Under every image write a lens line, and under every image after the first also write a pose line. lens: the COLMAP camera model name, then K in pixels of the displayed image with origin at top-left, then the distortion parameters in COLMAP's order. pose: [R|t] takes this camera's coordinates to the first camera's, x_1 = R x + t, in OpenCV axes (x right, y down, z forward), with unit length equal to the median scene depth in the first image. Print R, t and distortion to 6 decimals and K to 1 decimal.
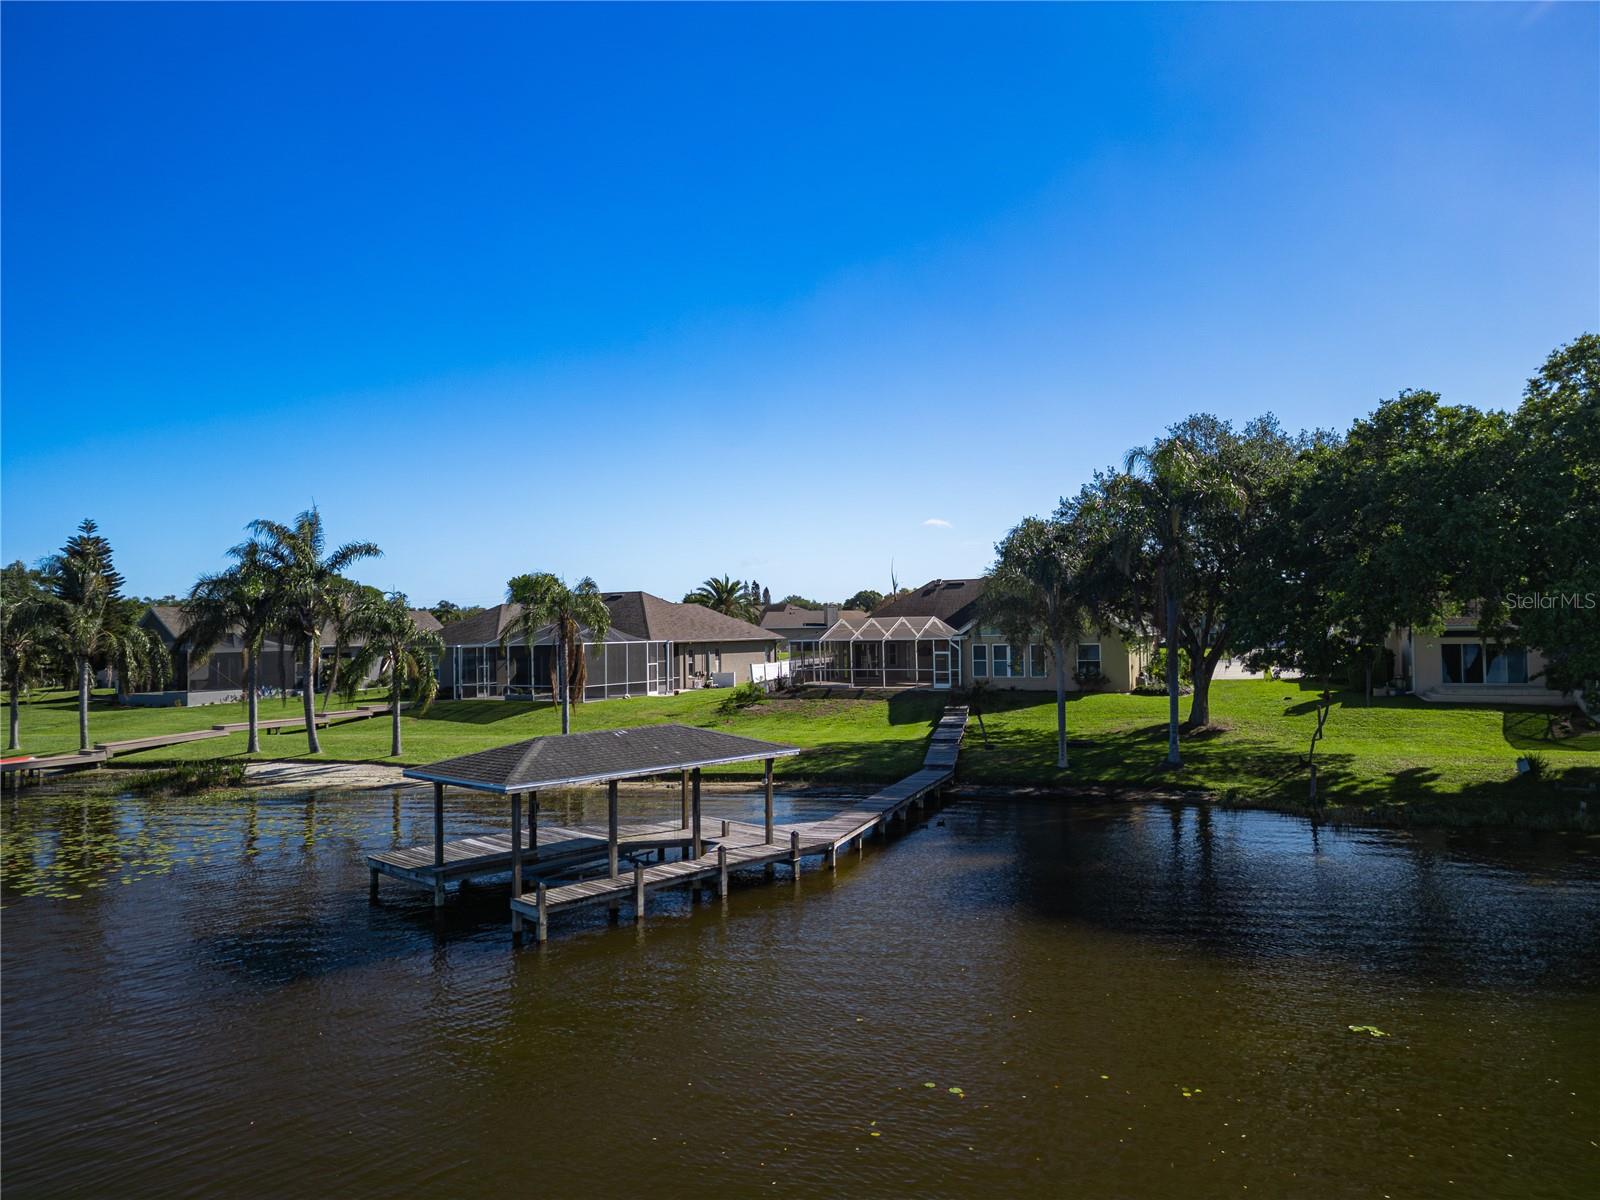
lens RADIAL K [[1114.2, 0, 800.0], [0, 1114.2, 600.0], [0, 0, 1]] dist [0.093821, -0.097592]
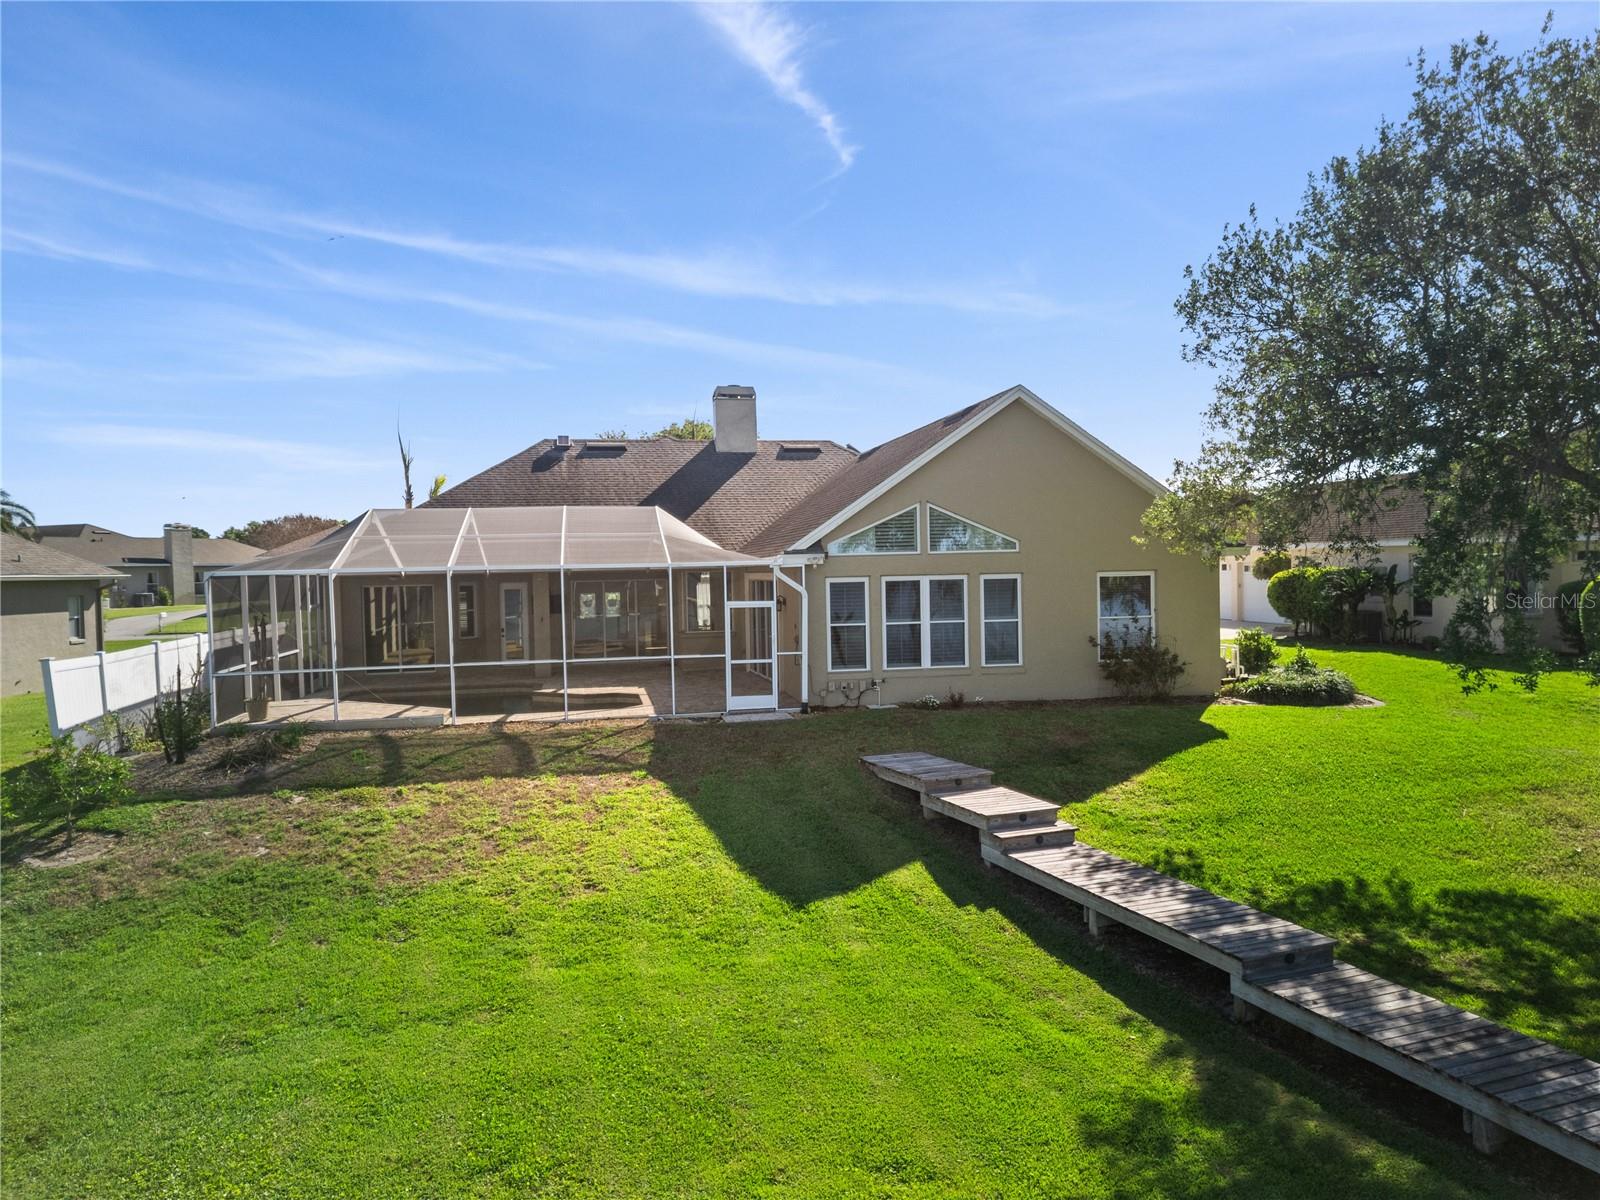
lens RADIAL K [[1114.2, 0, 800.0], [0, 1114.2, 600.0], [0, 0, 1]] dist [0.093821, -0.097592]
pose [[0.839601, -0.014348, 0.543014, -0.042709], [-0.009001, 0.999146, 0.040317, 0.032426], [-0.543129, -0.038738, 0.838755, 0.712982]]
